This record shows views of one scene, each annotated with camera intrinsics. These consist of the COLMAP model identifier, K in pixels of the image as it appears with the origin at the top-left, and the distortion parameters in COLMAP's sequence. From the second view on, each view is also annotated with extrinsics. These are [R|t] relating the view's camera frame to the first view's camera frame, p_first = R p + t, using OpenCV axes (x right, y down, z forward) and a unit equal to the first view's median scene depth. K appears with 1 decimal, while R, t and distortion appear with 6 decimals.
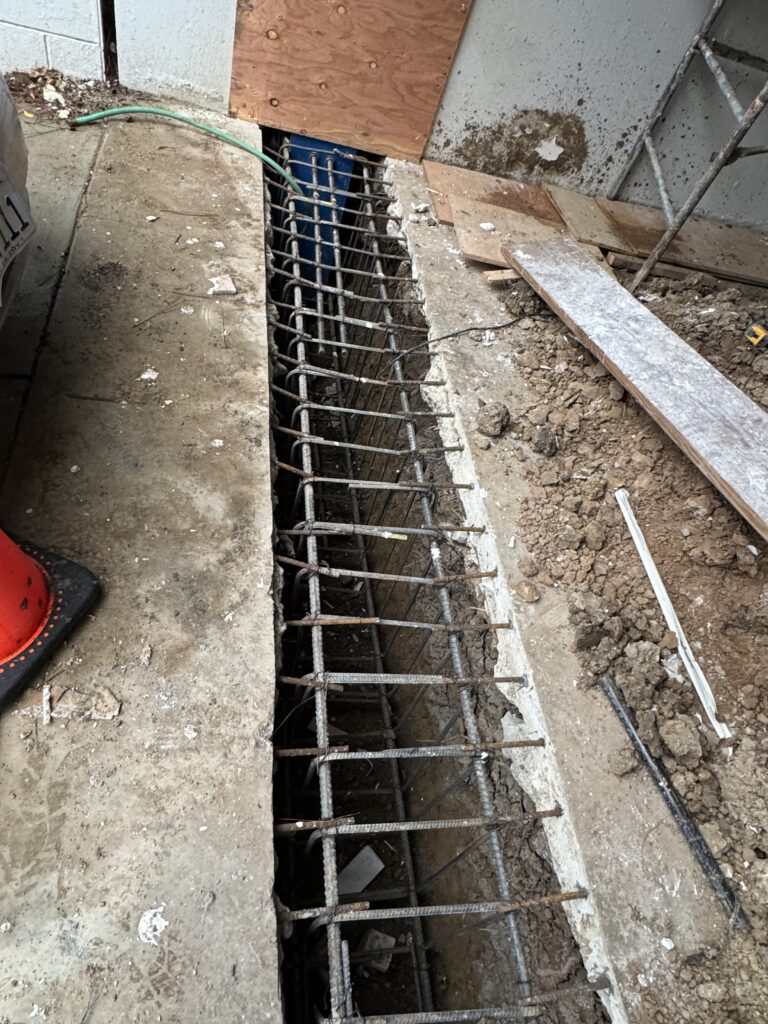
lens RADIAL K [[622.4, 0, 387.0], [0, 622.4, 507.6], [0, 0, 1]] dist [-0.000545, 0.002576]
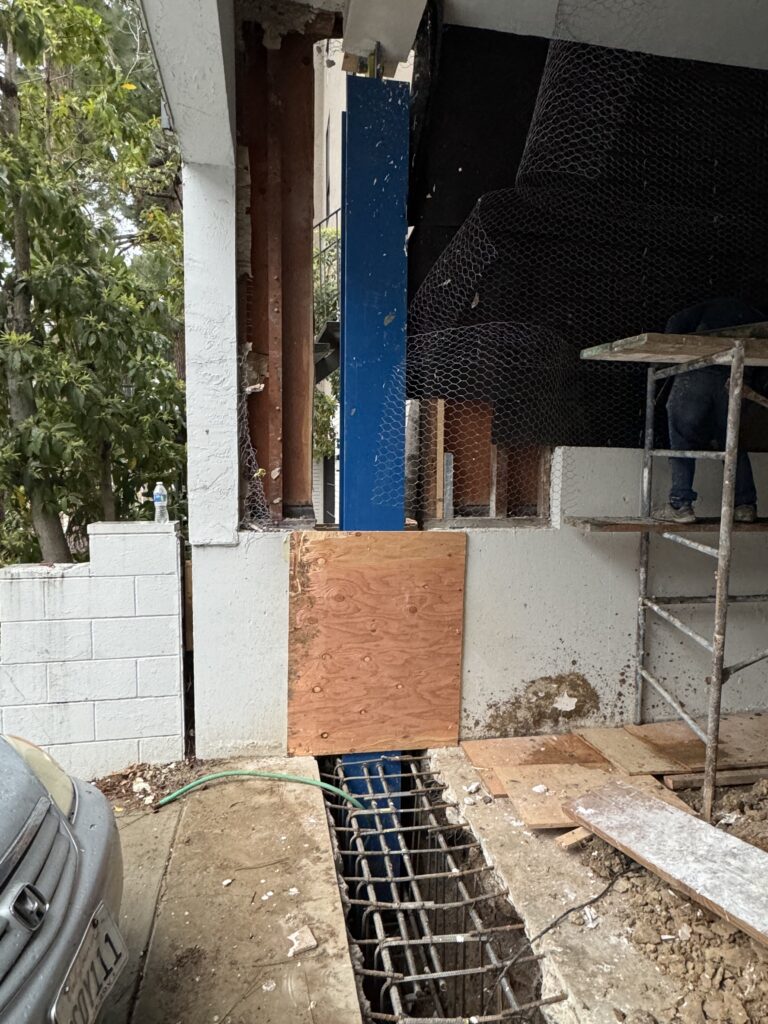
lens RADIAL K [[622.4, 0, 387.0], [0, 622.4, 507.6], [0, 0, 1]] dist [-0.000545, 0.002576]
pose [[0.963945, -0.263367, 0.038057, -0.000208], [0.206375, 0.649616, -0.731716, -0.053675], [0.167987, 0.713188, 0.680546, -0.085533]]
